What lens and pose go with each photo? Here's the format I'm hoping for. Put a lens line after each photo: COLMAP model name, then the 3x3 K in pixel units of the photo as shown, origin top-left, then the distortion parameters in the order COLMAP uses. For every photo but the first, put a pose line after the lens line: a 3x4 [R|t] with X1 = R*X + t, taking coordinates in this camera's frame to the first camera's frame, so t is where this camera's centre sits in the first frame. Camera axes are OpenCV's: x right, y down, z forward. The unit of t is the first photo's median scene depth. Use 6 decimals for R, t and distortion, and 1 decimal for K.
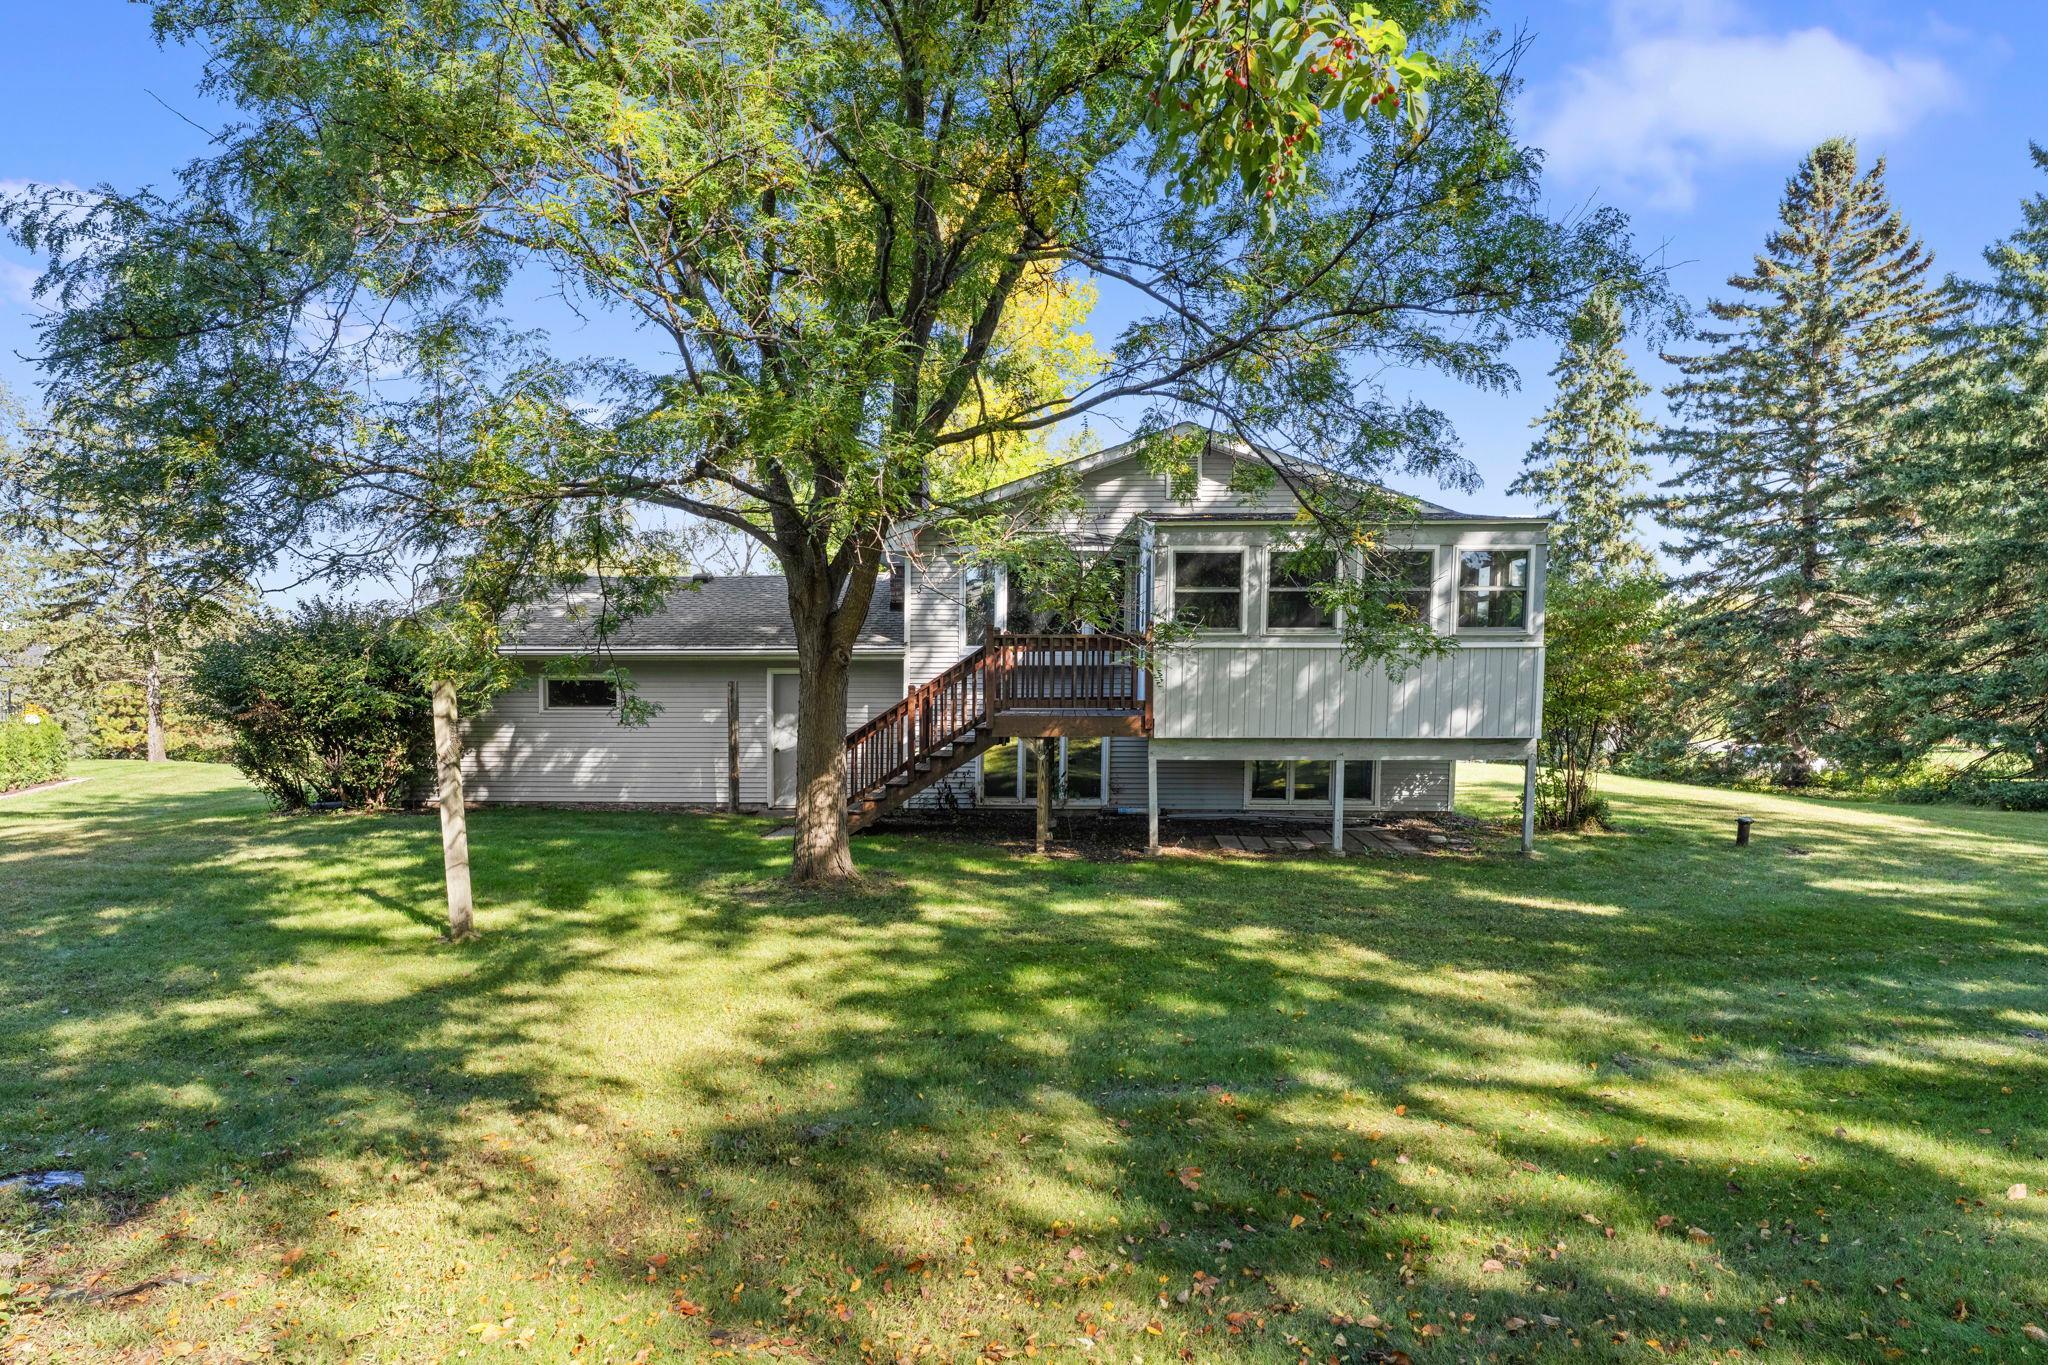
lens RADIAL K [[1169.7, 0, 1028.1], [0, 1169.7, 691.6], [0, 0, 1]] dist [-0.001040, -0.001772]
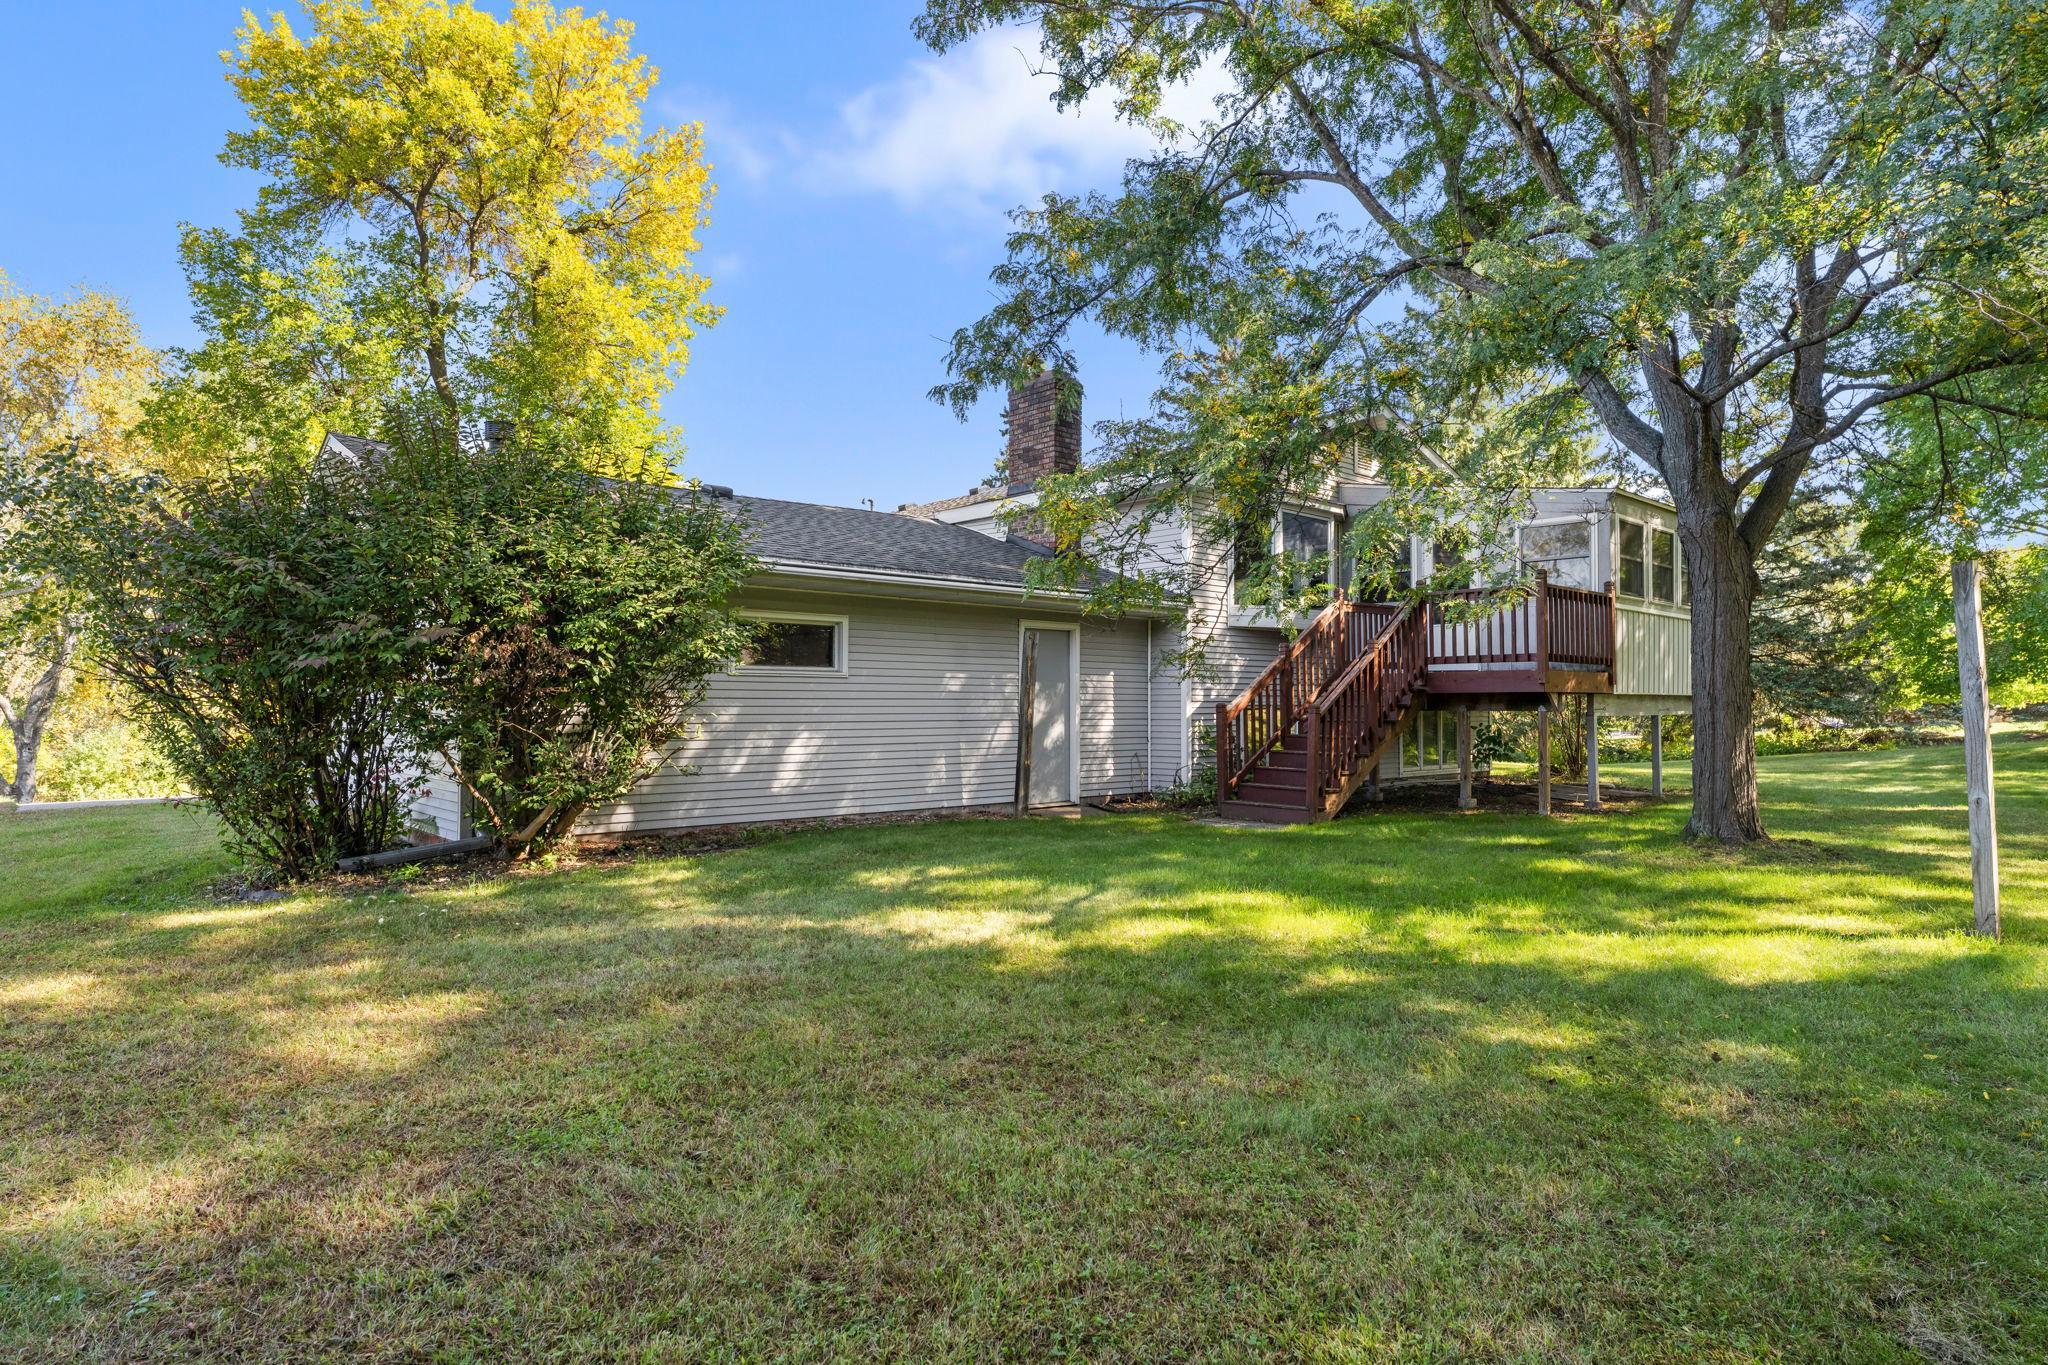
lens RADIAL K [[1136.1, 0, 1018.3], [0, 1136.1, 660.0], [0, 0, 1]] dist [-0.002463, -0.002108]
pose [[0.708092, 0.030683, 0.705453, -0.972274], [0.008235, 0.998629, -0.051699, 0.057449], [-0.706072, 0.042417, 0.706868, 0.662720]]
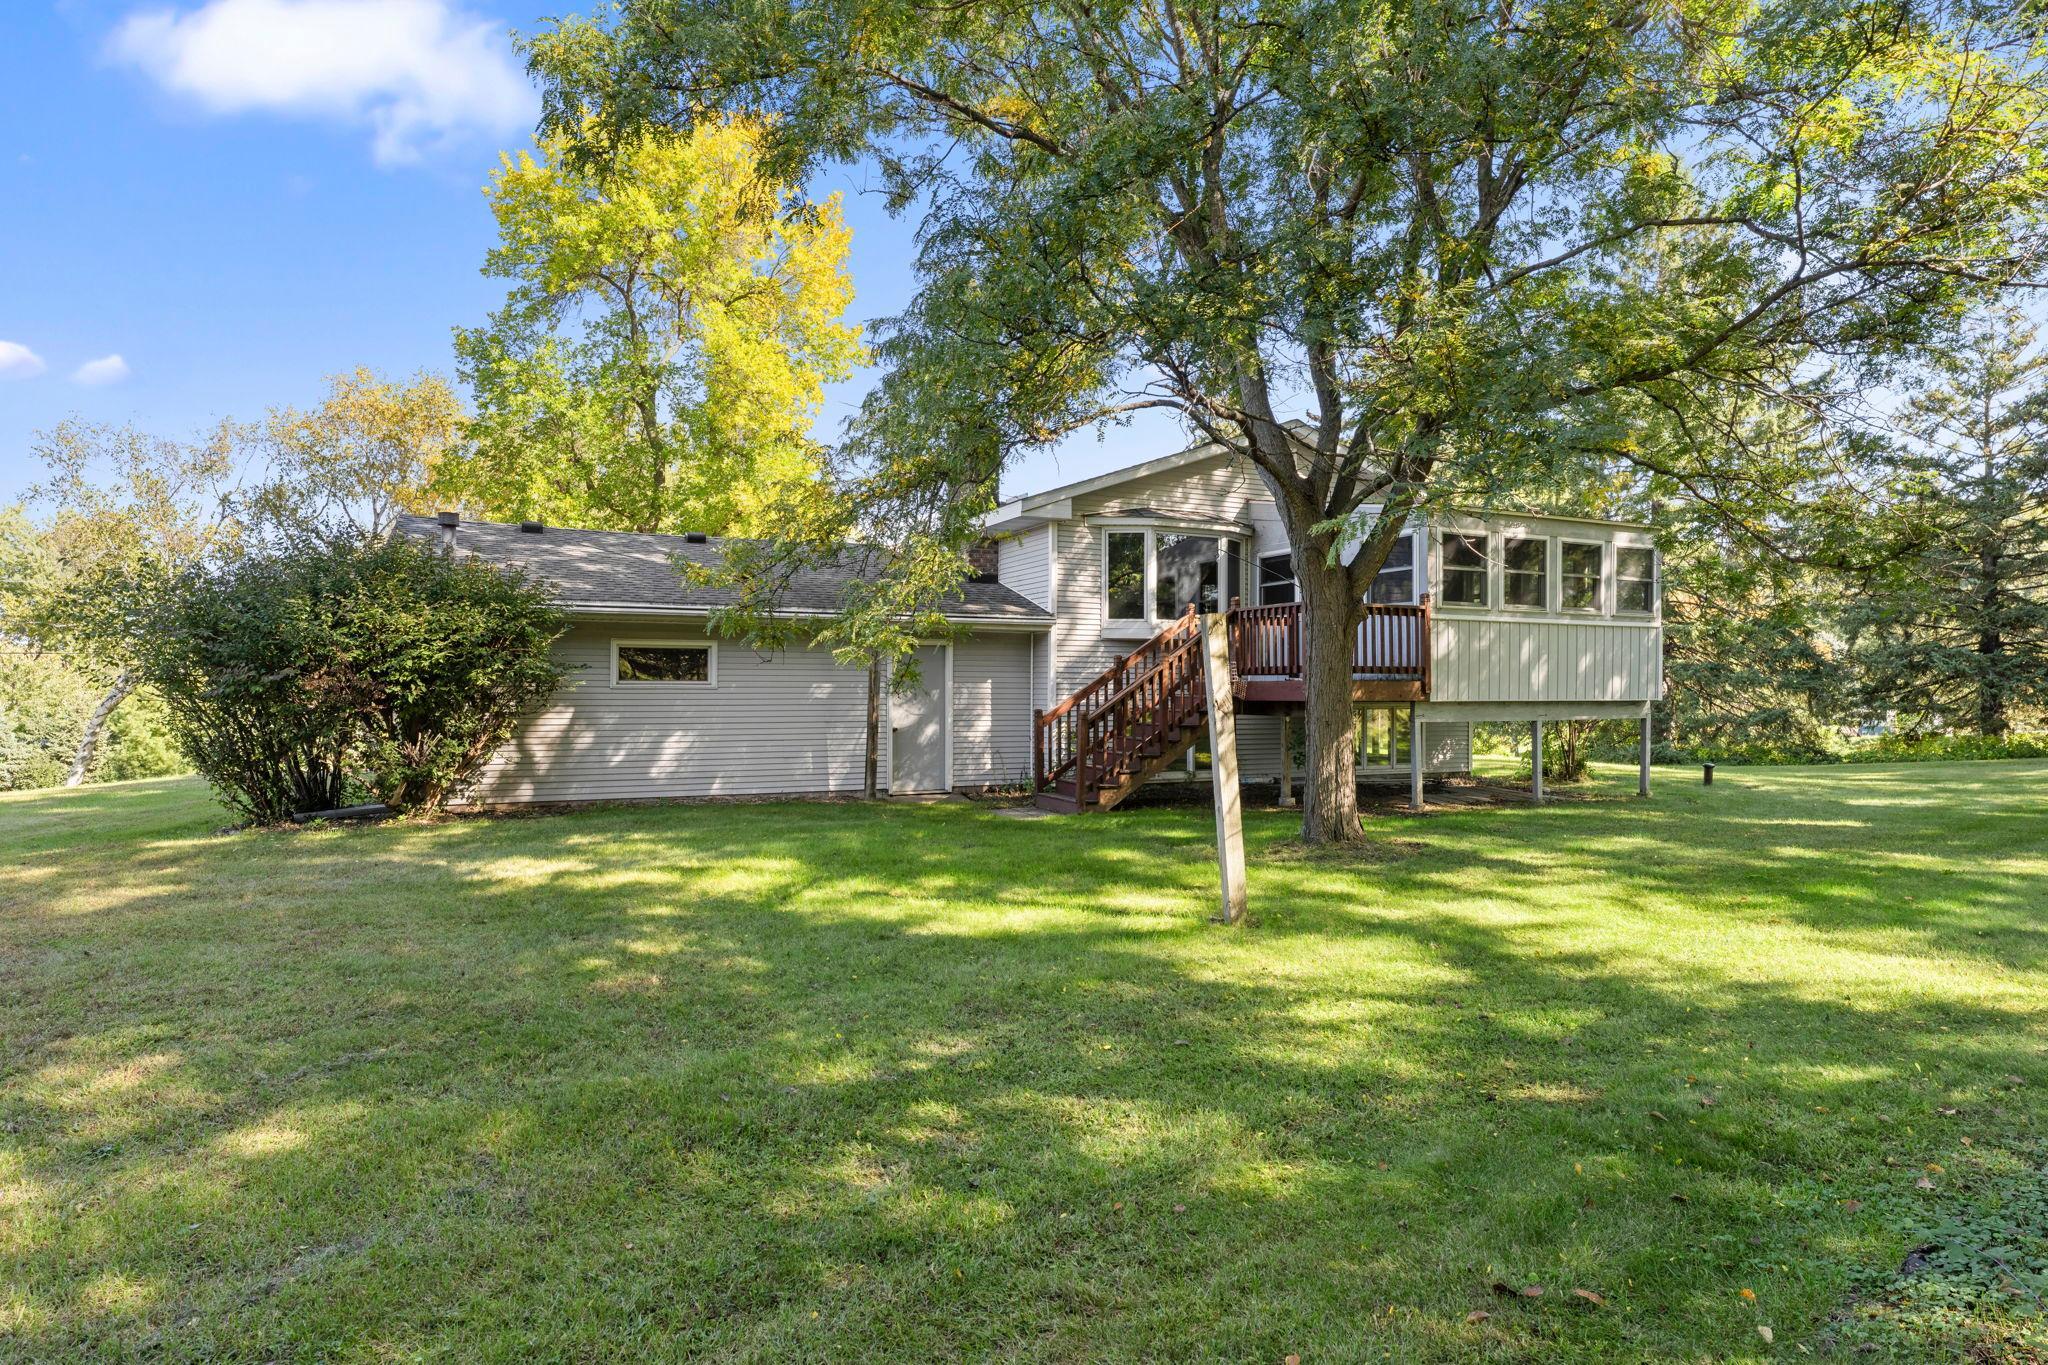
lens RADIAL K [[1136.1, 0, 1018.3], [0, 1136.1, 660.0], [0, 0, 1]] dist [-0.002463, -0.002108]
pose [[0.883420, 0.015200, 0.468336, -0.722385], [0.002934, 0.999275, -0.037965, 0.040145], [-0.468573, 0.034913, 0.882735, 0.250272]]
